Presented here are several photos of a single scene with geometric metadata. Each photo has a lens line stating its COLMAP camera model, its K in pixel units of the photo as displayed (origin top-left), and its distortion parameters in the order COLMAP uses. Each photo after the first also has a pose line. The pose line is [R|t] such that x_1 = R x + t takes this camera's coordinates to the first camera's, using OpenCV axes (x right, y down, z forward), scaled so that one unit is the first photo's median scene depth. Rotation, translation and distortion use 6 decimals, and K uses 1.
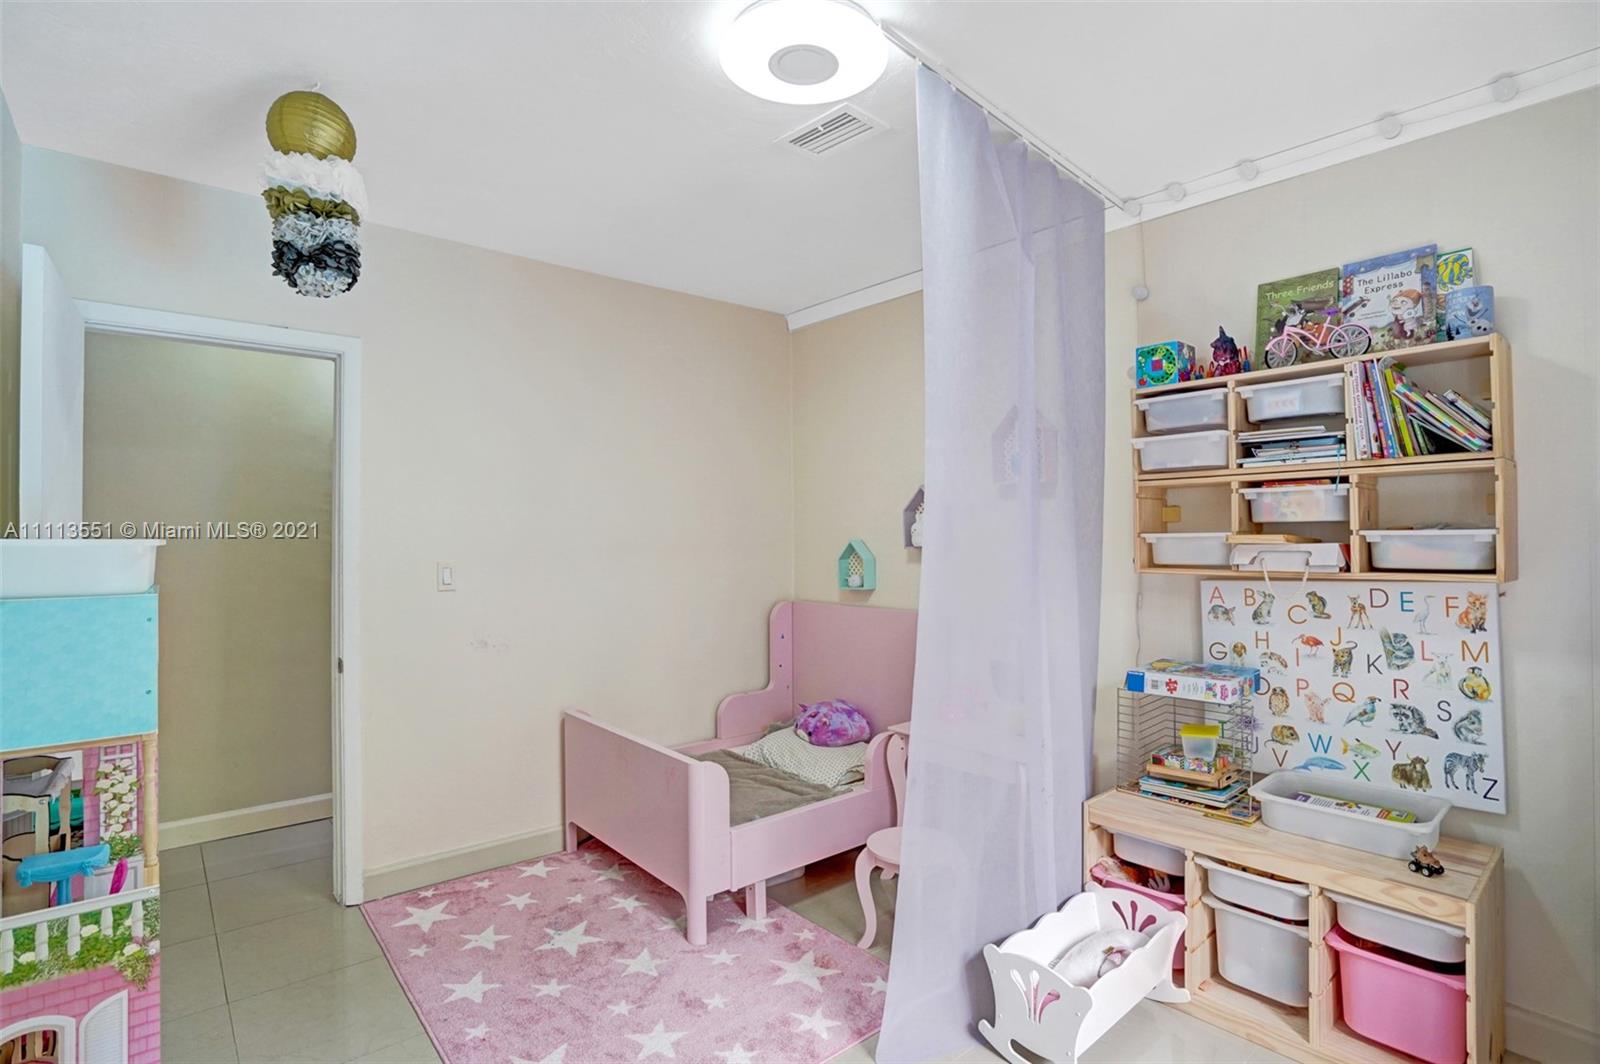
lens RADIAL K [[774.9, 0, 804.9], [0, 774.9, 529.4], [0, 0, 1]] dist [-0.032403, 0.000224]
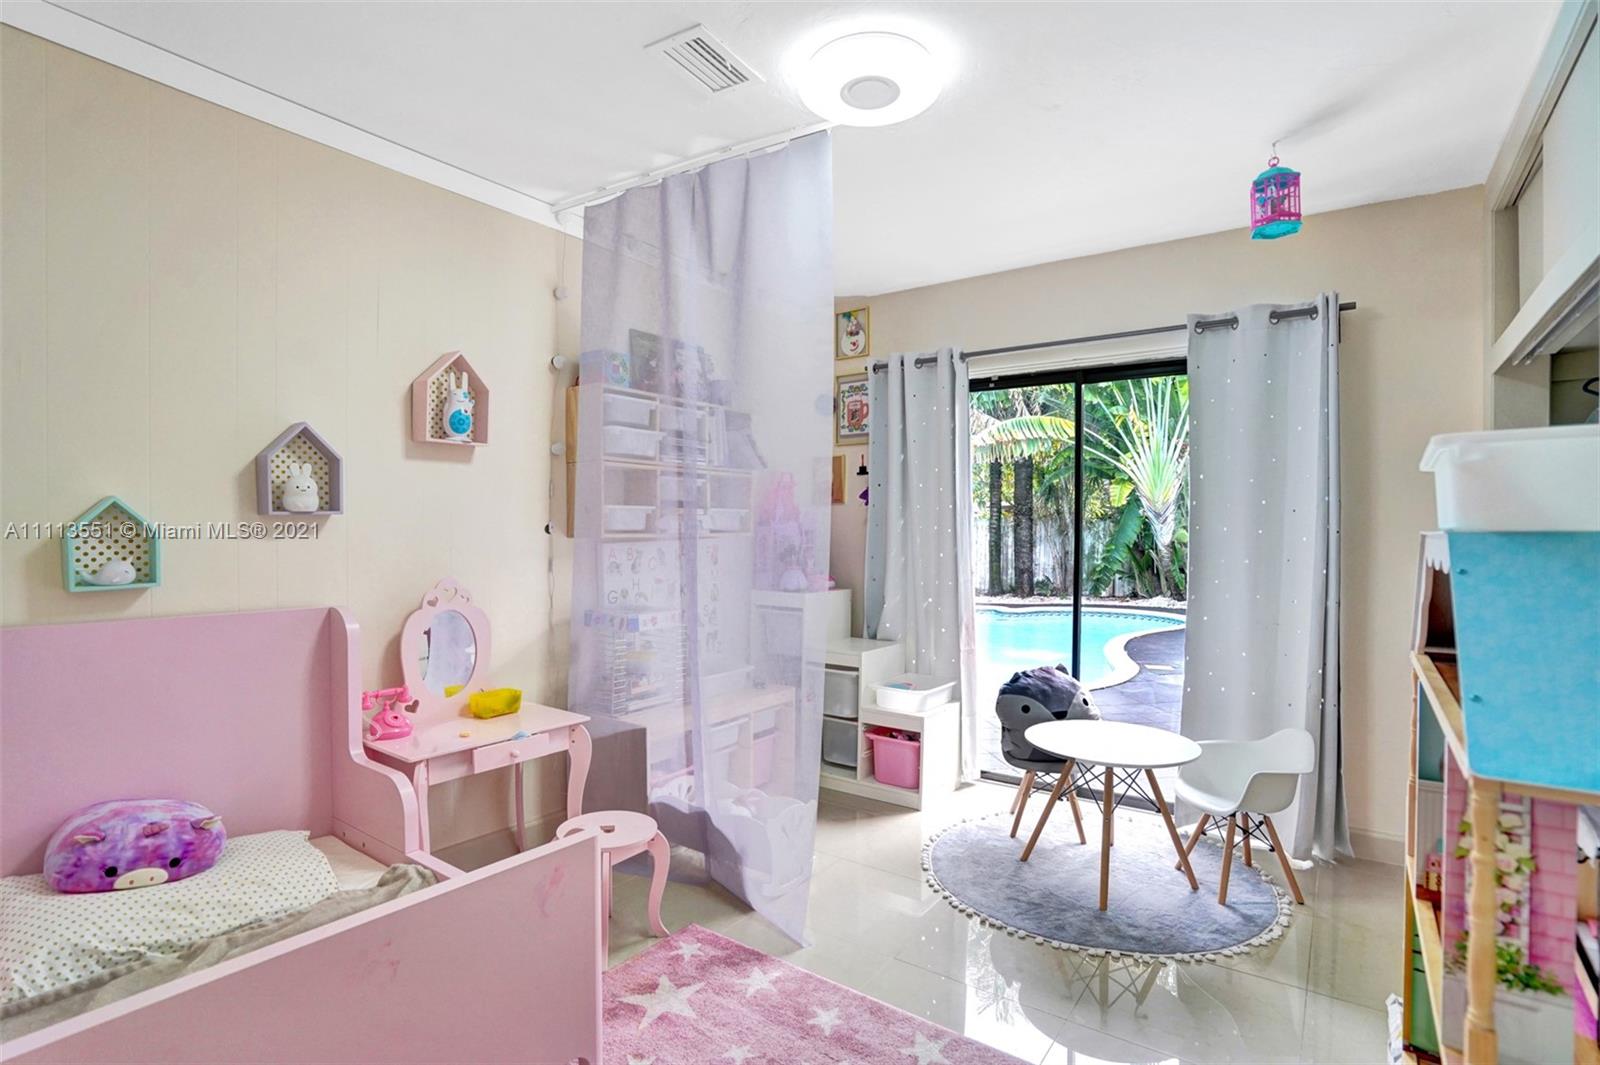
lens RADIAL K [[774.9, 0, 804.9], [0, 774.9, 529.9], [0, 0, 1]] dist [-0.032403, 0.000224]
pose [[-0.227361, 0.002111, 0.973808, -0.849519], [-0.021623, 0.999740, -0.007215, 0.048707], [-0.973570, -0.022697, -0.227256, 1.021479]]
